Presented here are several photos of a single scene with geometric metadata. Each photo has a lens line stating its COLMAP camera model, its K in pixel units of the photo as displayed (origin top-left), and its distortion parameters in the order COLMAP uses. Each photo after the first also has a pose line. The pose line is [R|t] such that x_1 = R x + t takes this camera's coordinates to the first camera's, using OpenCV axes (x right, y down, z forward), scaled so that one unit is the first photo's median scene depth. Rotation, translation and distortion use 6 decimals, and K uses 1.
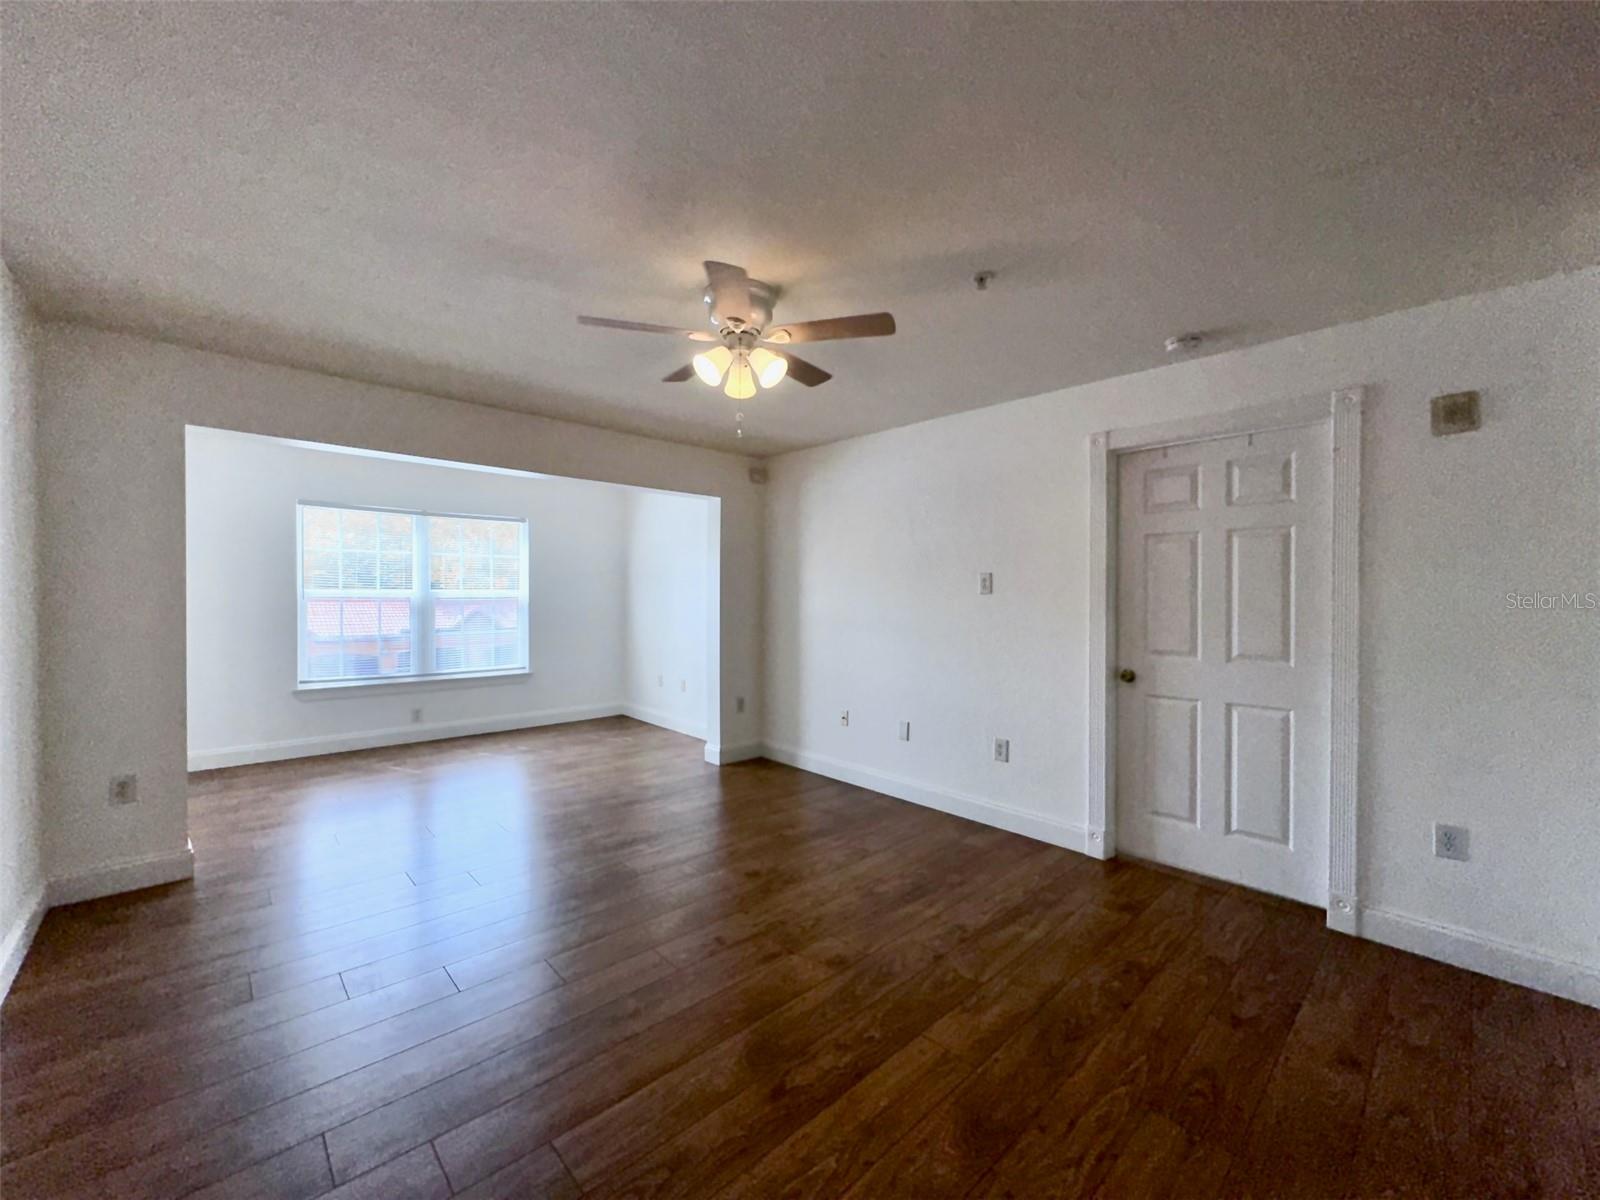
lens RADIAL K [[640.0, 0, 799.6], [0, 640.0, 603.0], [0, 0, 1]] dist [-0.001755, -0.000172]
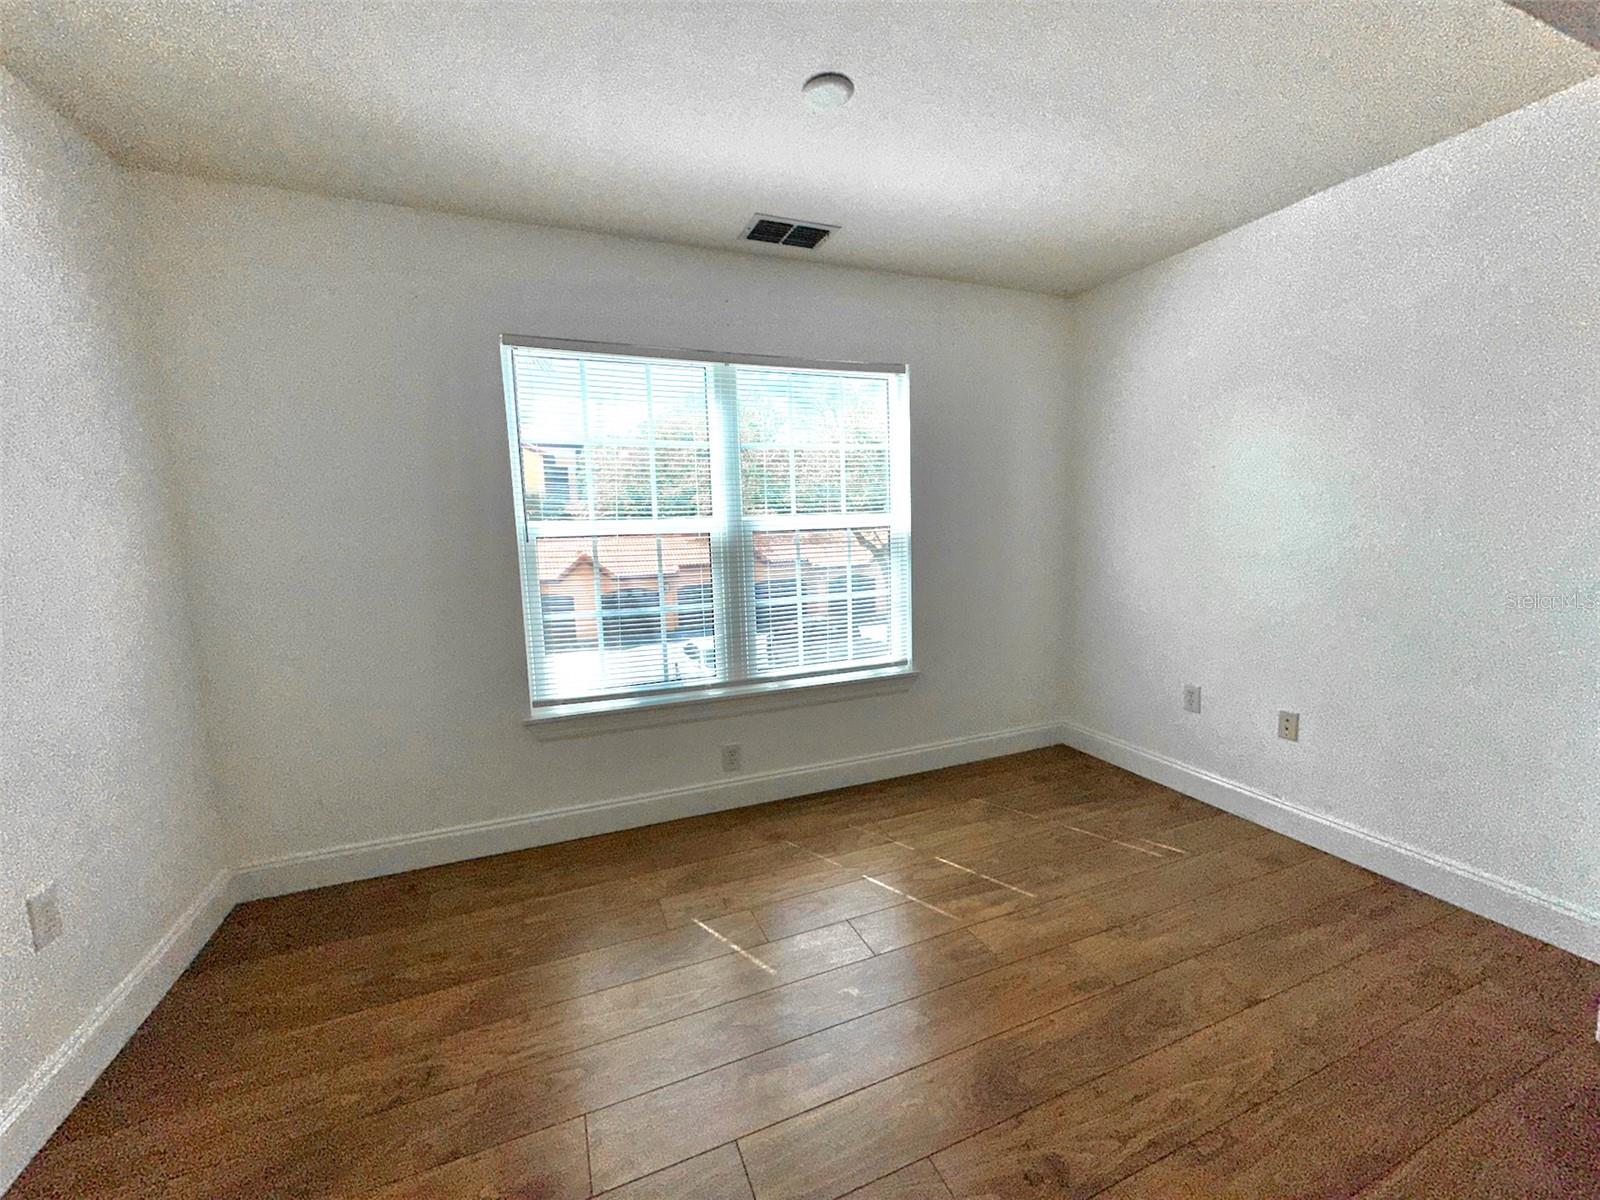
lens RADIAL K [[642.5, 0, 800.0], [0, 642.5, 600.0], [0, 0, 1]] dist [0.000938, -0.000017]
pose [[0.932360, -0.025420, -0.360636, -0.452119], [0.042580, 0.998303, 0.039716, 0.032943], [0.359014, -0.052385, 0.931861, 0.688965]]
